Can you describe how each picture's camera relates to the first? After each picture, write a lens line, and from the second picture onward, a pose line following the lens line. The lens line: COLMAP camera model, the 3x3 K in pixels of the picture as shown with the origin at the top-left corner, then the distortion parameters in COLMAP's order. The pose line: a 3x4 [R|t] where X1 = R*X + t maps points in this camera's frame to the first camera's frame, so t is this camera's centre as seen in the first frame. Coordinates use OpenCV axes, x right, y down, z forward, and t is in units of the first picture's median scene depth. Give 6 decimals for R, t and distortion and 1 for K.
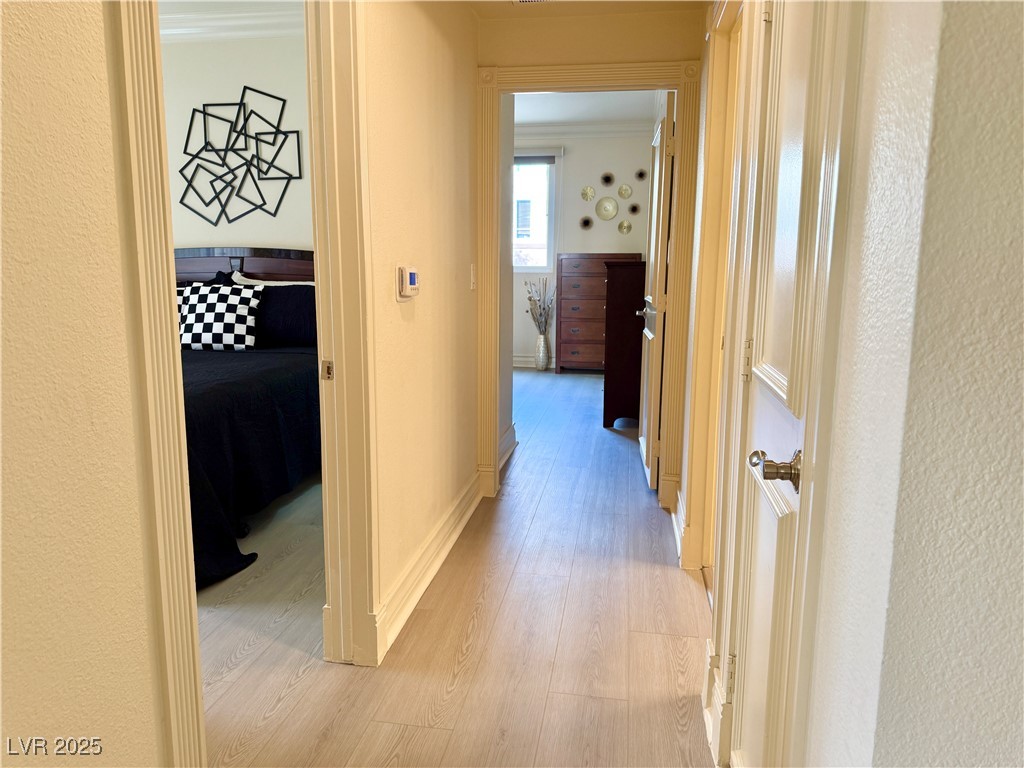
lens RADIAL K [[717.9, 0, 503.4], [0, 717.9, 382.4], [0, 0, 1]] dist [0.058725, -0.070194]
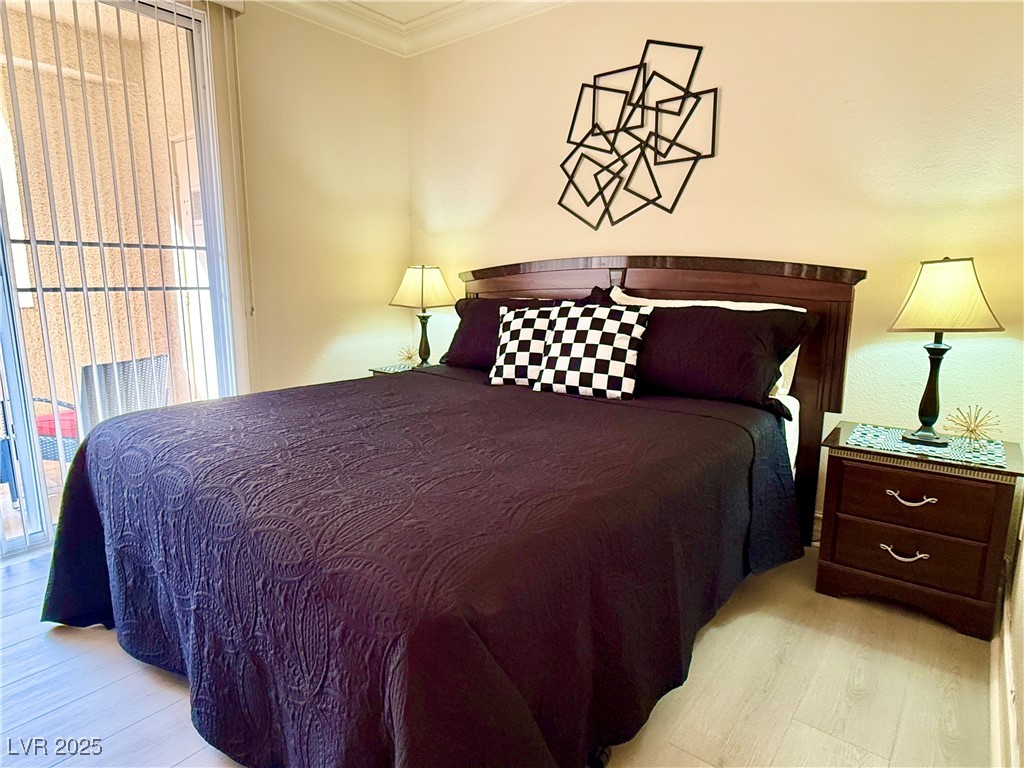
lens RADIAL K [[599.1, 0, 520.1], [0, 599.1, 384.9], [0, 0, 1]] dist [0.000936, -0.001101]
pose [[0.881208, 0.079270, -0.466035, -0.153628], [-0.075180, 0.996794, 0.027393, -0.059206], [0.466712, 0.010898, 0.884342, 0.389168]]
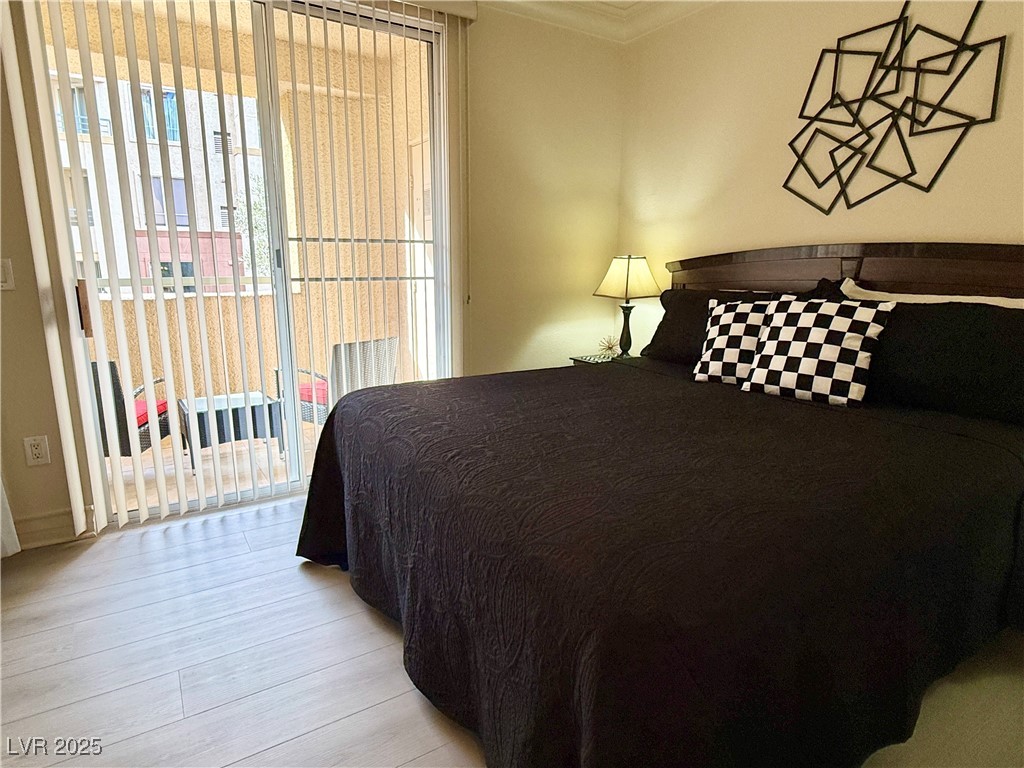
lens RADIAL K [[599.1, 0, 517.1], [0, 599.1, 389.4], [0, 0, 1]] dist [0.000936, -0.001101]
pose [[0.677583, 0.142017, -0.721604, -0.158750], [-0.117454, 0.989481, 0.084449, -0.061319], [0.726006, 0.027534, 0.687136, 0.388701]]
